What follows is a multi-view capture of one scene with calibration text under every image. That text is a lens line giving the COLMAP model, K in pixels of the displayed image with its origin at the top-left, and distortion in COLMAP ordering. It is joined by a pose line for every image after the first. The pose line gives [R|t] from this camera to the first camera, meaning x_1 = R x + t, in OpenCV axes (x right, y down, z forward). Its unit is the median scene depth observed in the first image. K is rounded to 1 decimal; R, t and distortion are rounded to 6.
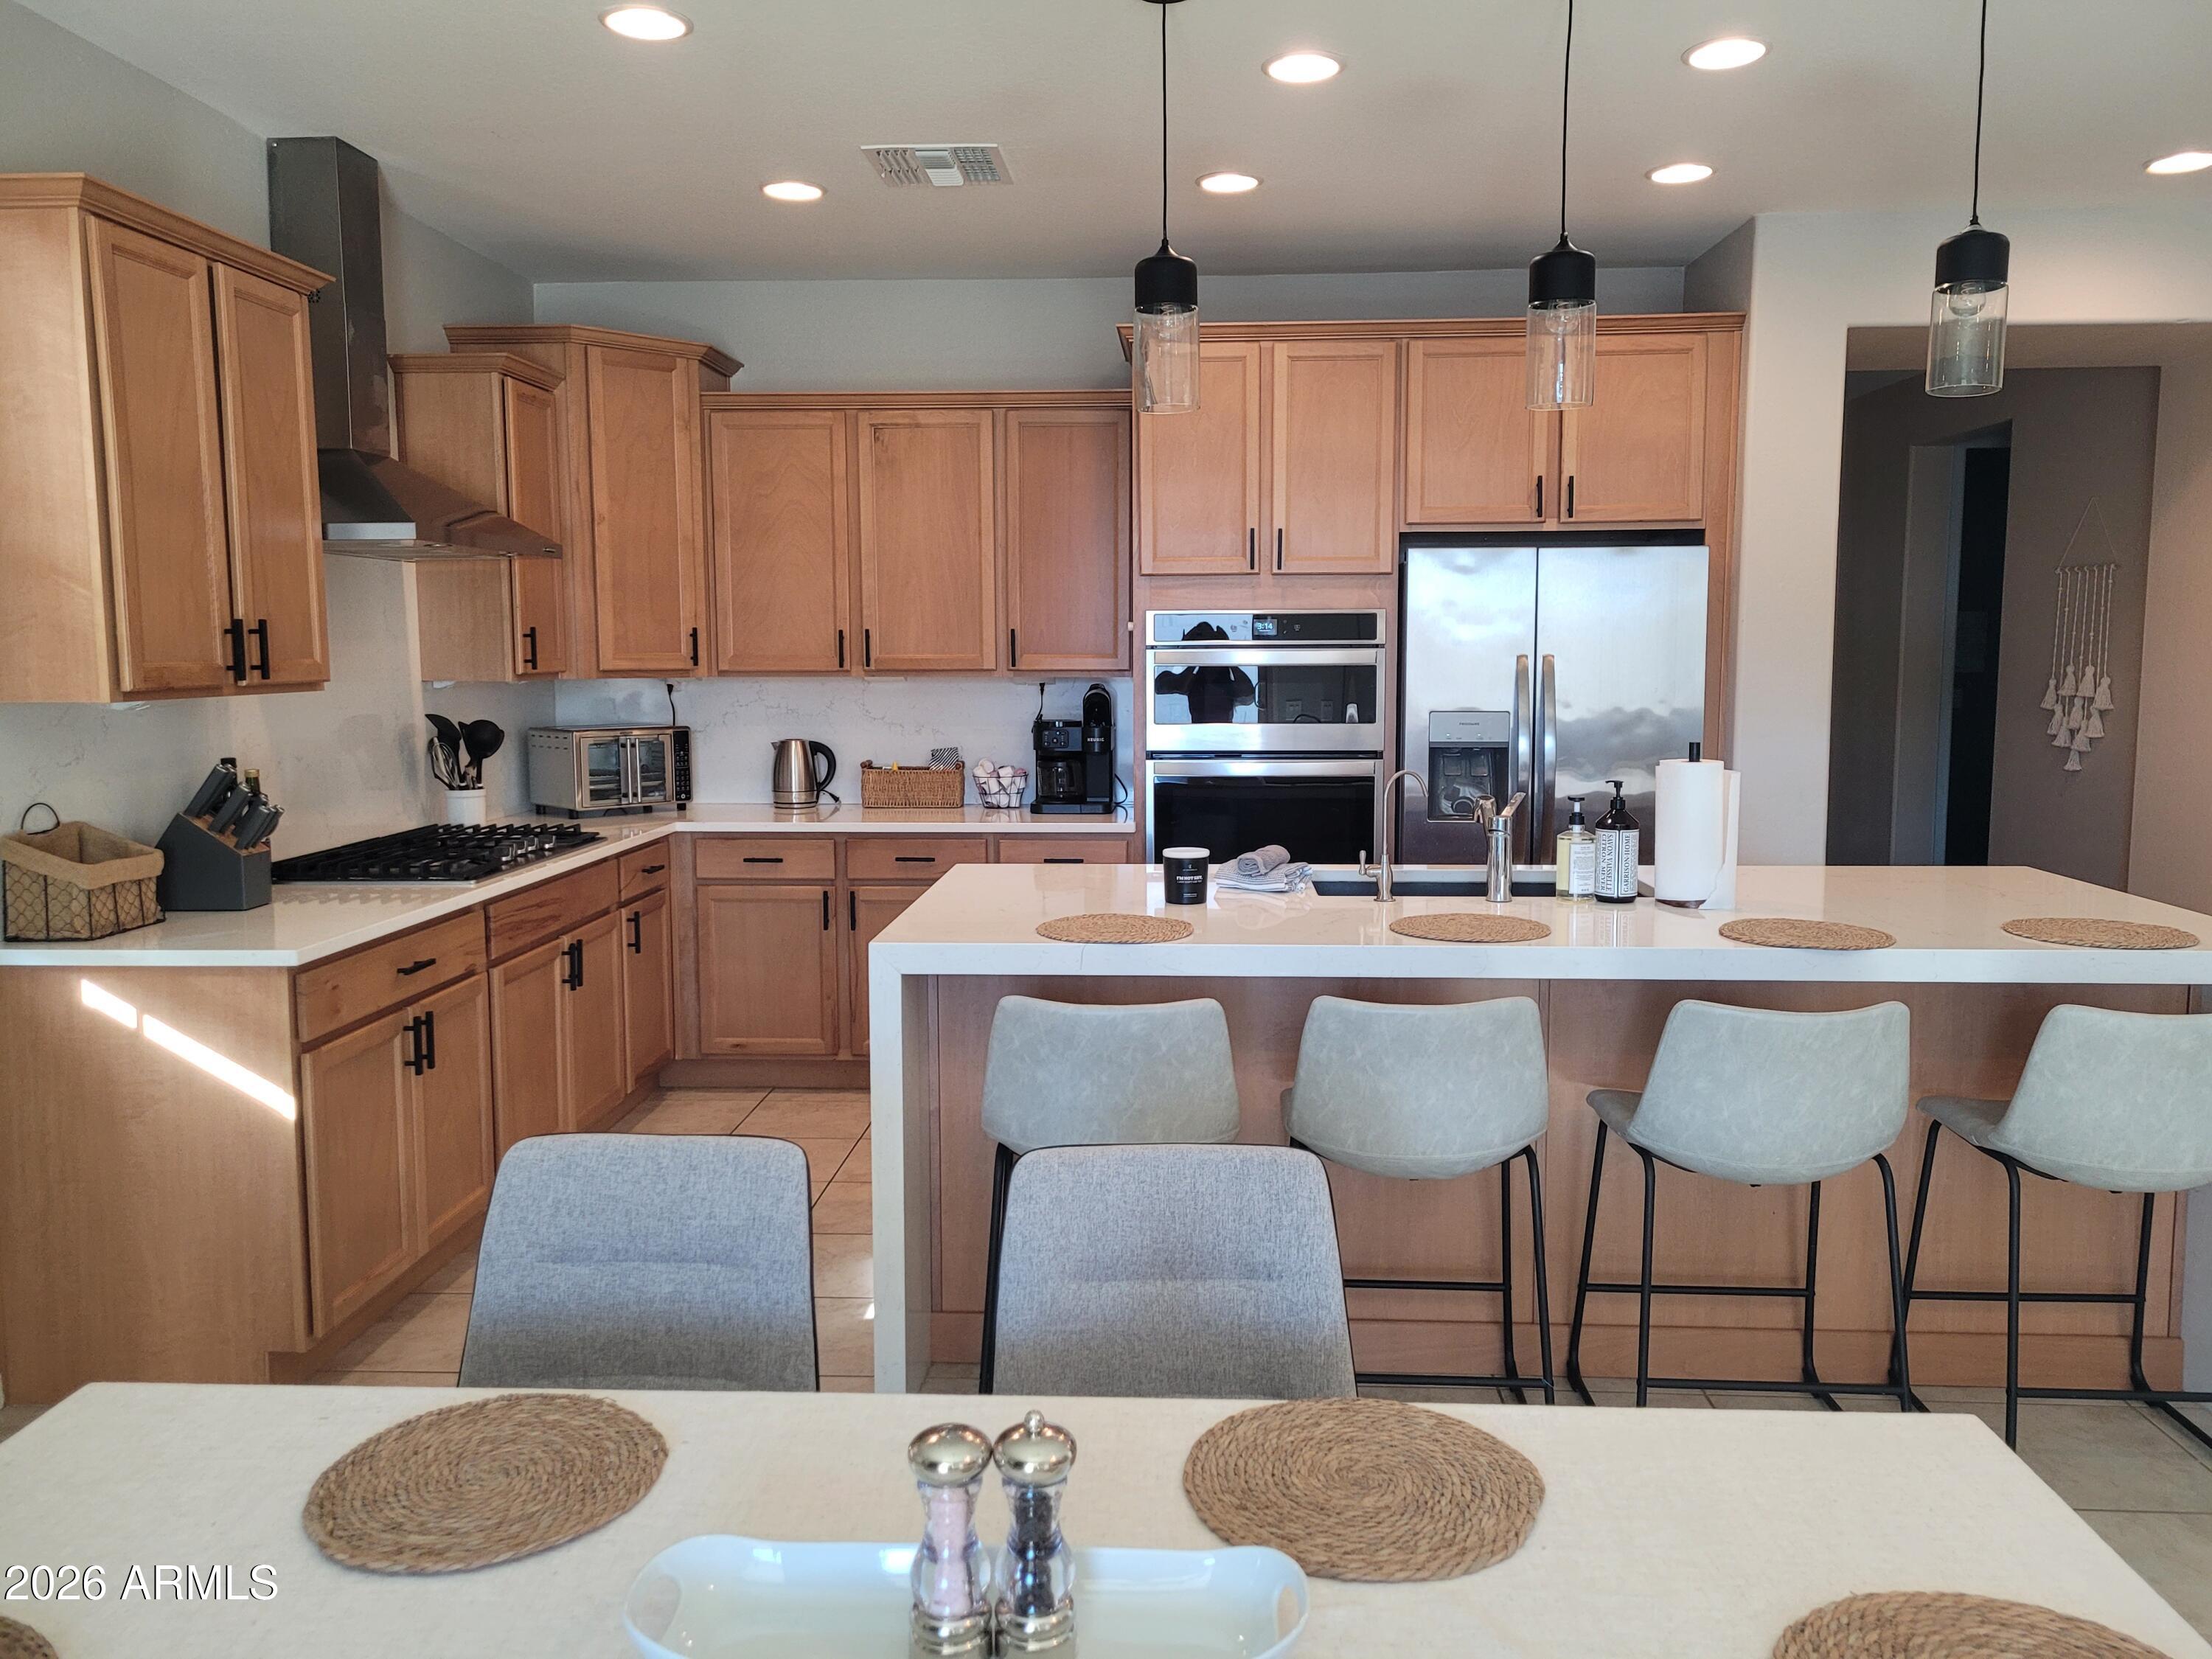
lens RADIAL K [[1654.7, 0, 1108.5], [0, 1654.7, 824.3], [0, 0, 1]] dist [0.049308, -0.034222]
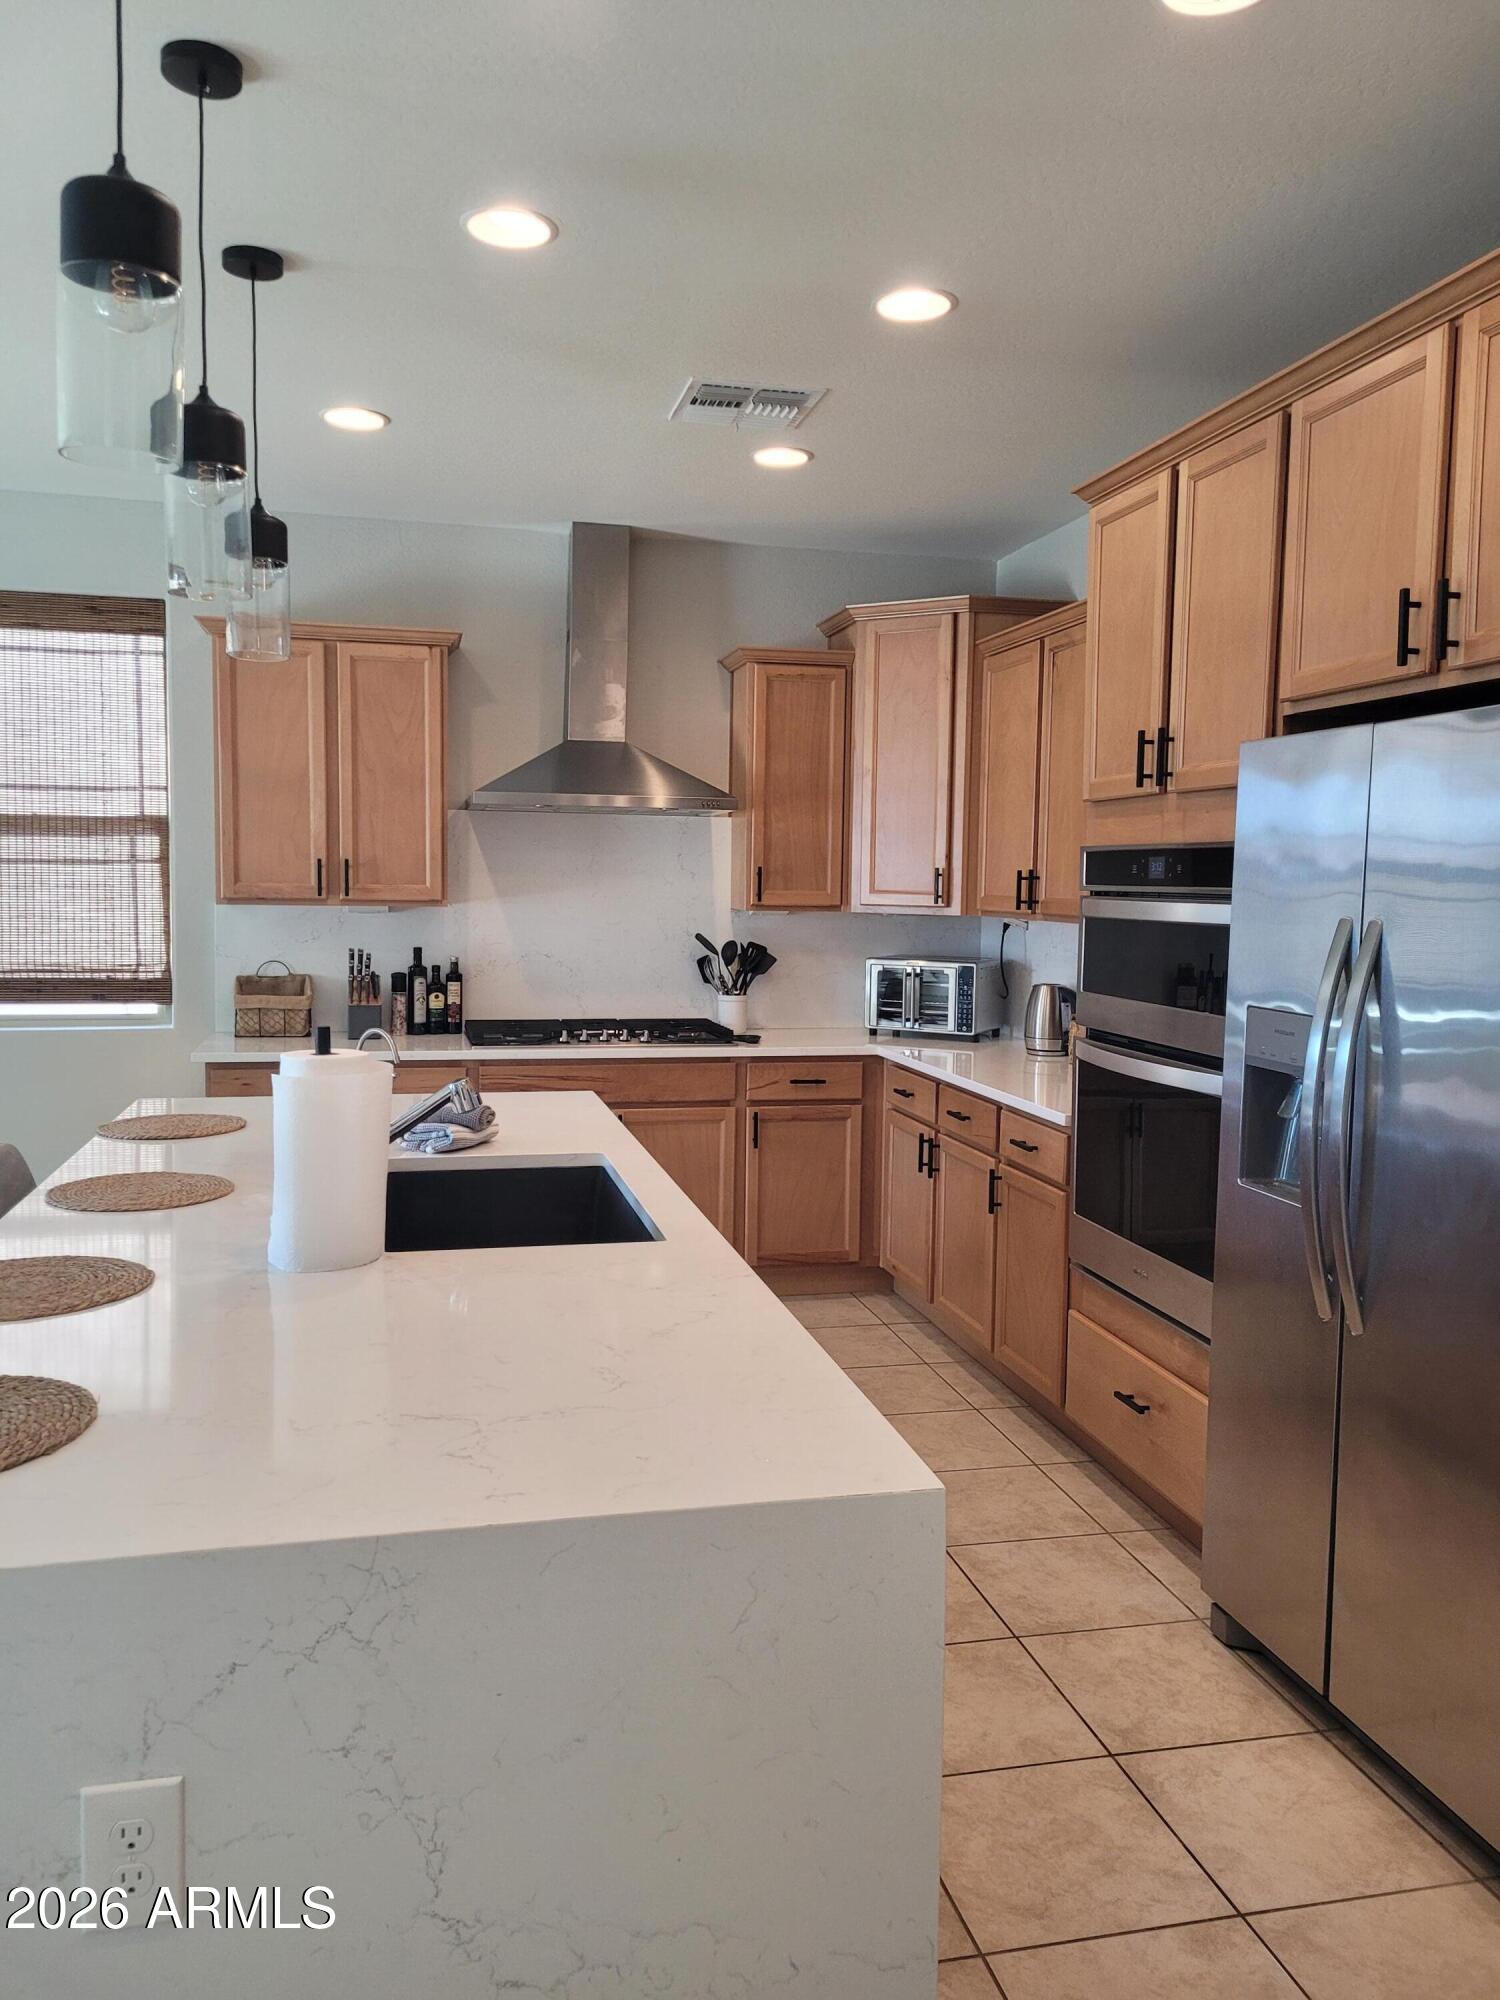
lens RADIAL K [[1496.1, 0, 749.6], [0, 1496.1, 1001.1], [0, 0, 1]] dist [0.049308, -0.034222]
pose [[0.273097, 0.088060, -0.957947, 0.671259], [-0.120850, 0.991053, 0.056650, -0.078313], [0.954365, 0.100297, 0.281296, 0.663296]]
